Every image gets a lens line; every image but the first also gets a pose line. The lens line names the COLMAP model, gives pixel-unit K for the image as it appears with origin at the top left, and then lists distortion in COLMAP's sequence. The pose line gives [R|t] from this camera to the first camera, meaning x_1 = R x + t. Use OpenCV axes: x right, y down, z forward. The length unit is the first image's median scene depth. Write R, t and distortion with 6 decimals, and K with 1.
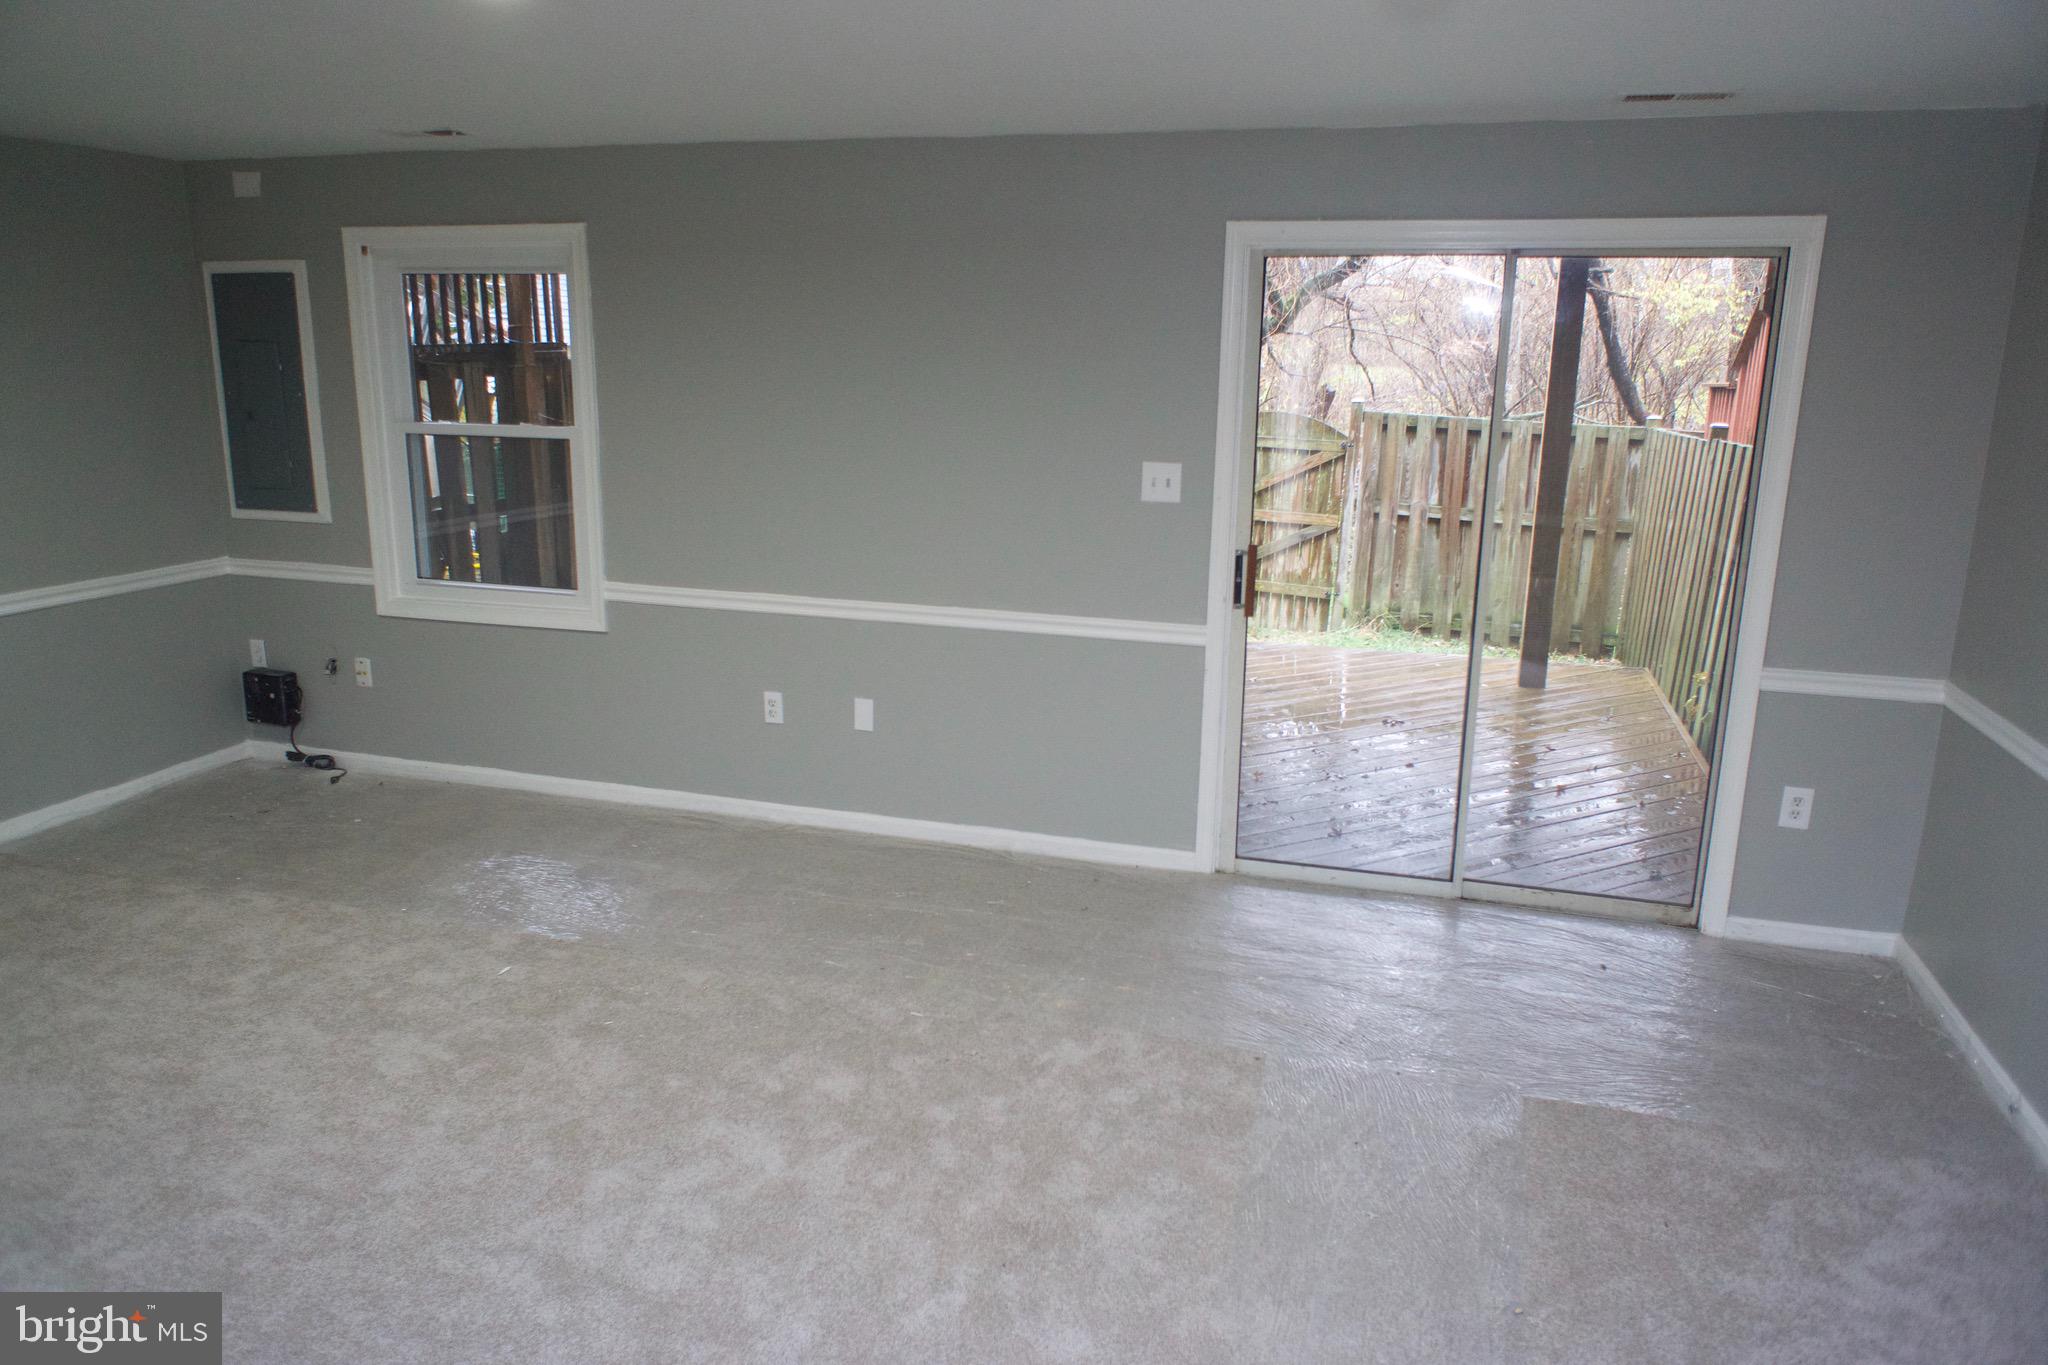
lens RADIAL K [[1412.3, 0, 1017.9], [0, 1412.3, 679.3], [0, 0, 1]] dist [0.011489, 0.002806]
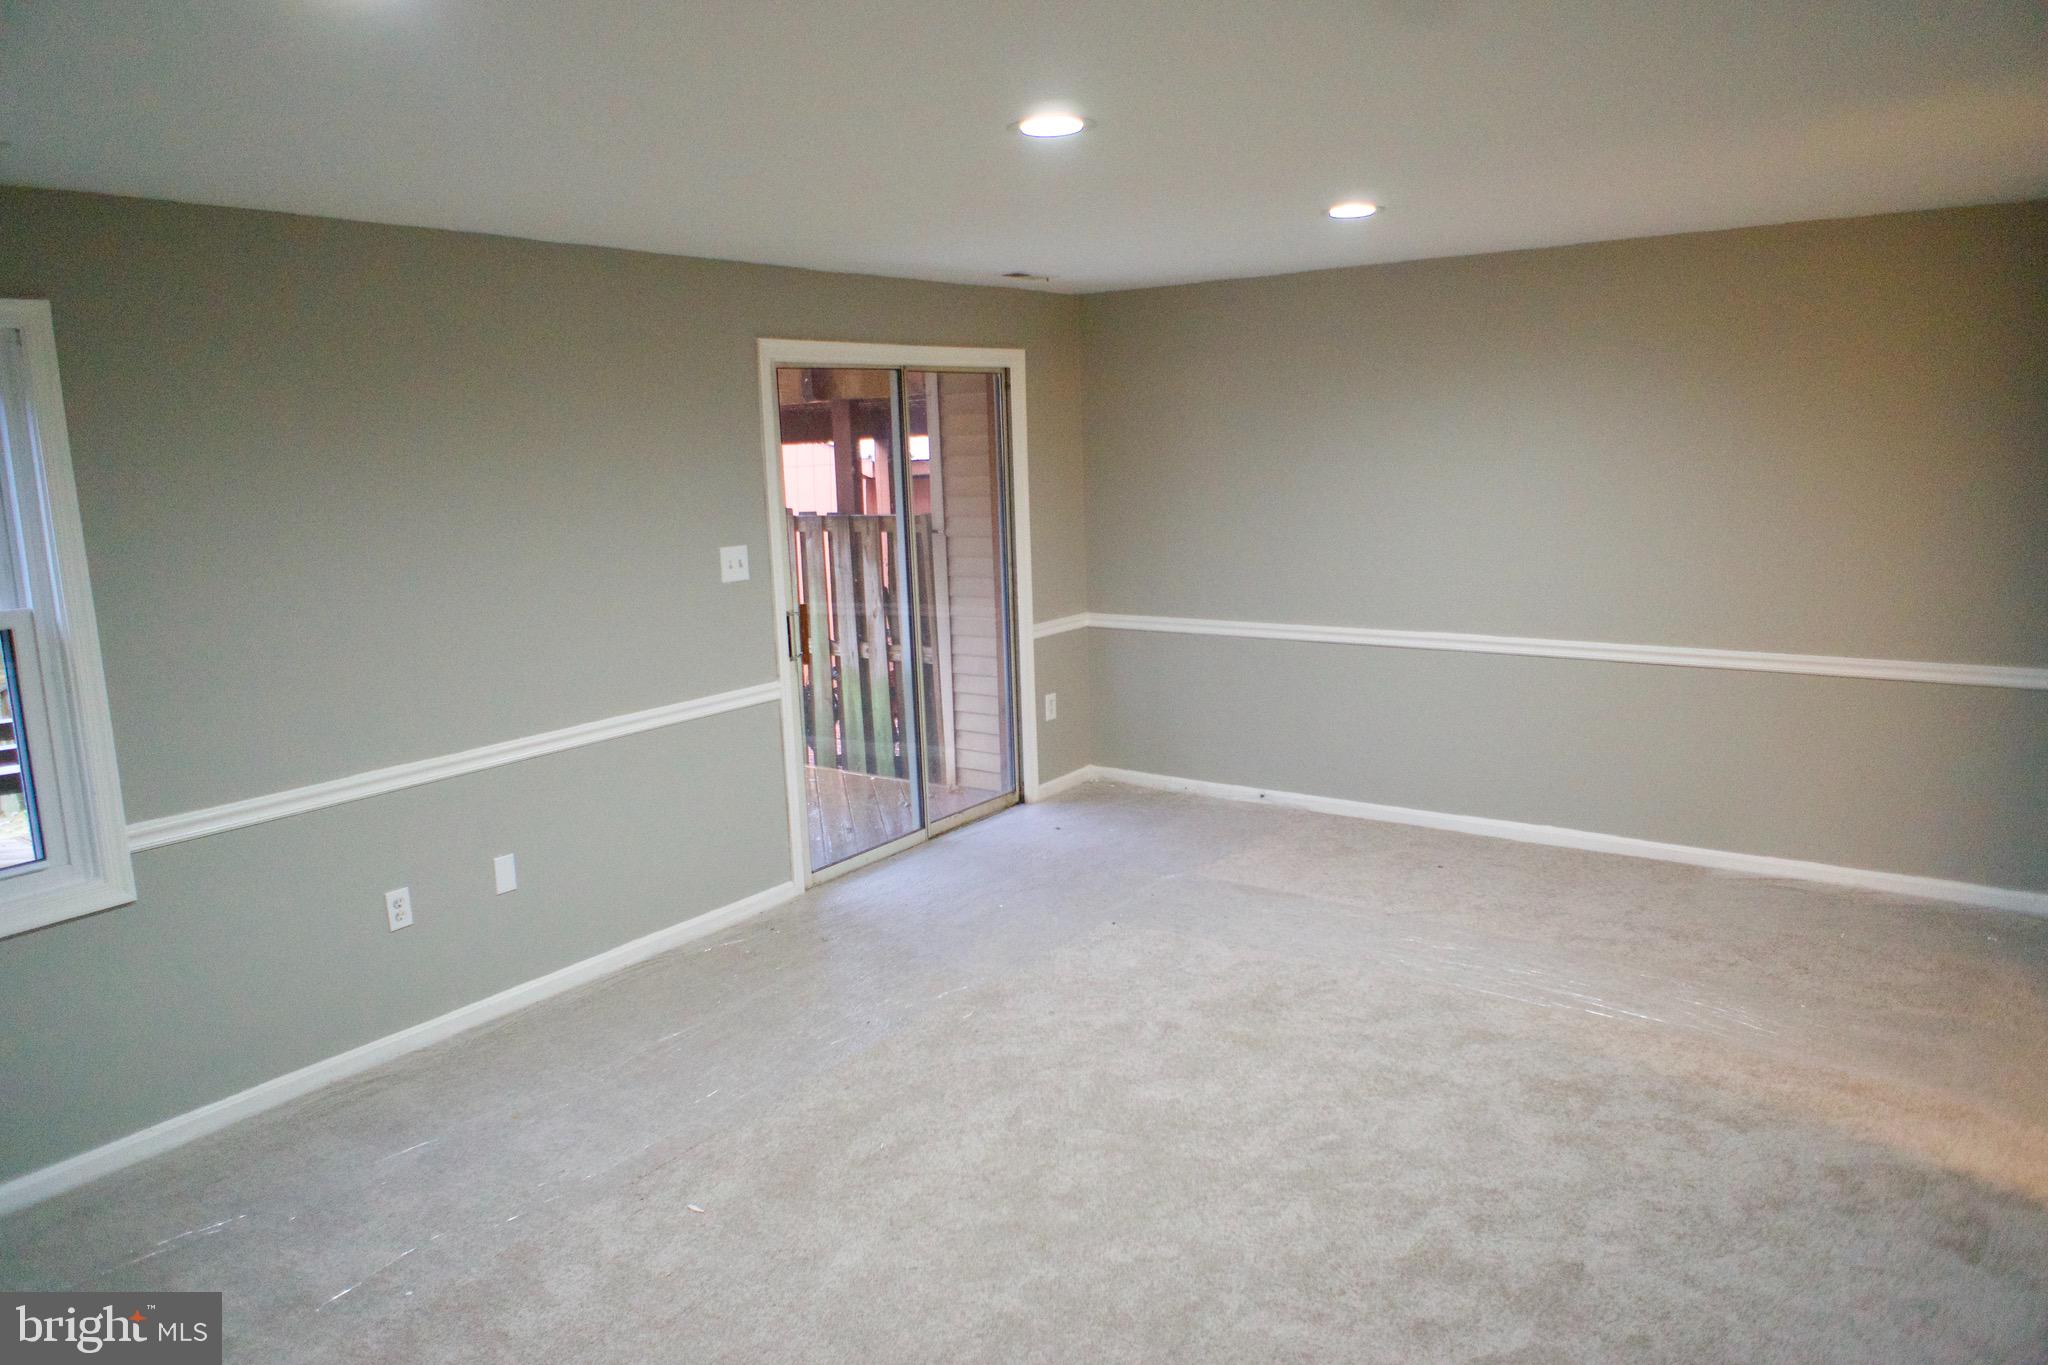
lens RADIAL K [[1412.3, 0, 1023.6], [0, 1412.3, 694.9], [0, 0, 1]] dist [0.011489, 0.002806]
pose [[0.331994, -0.199249, 0.921998, -0.926413], [0.274578, 0.955523, 0.107623, -0.102316], [-0.902434, 0.217430, 0.371937, 0.415293]]
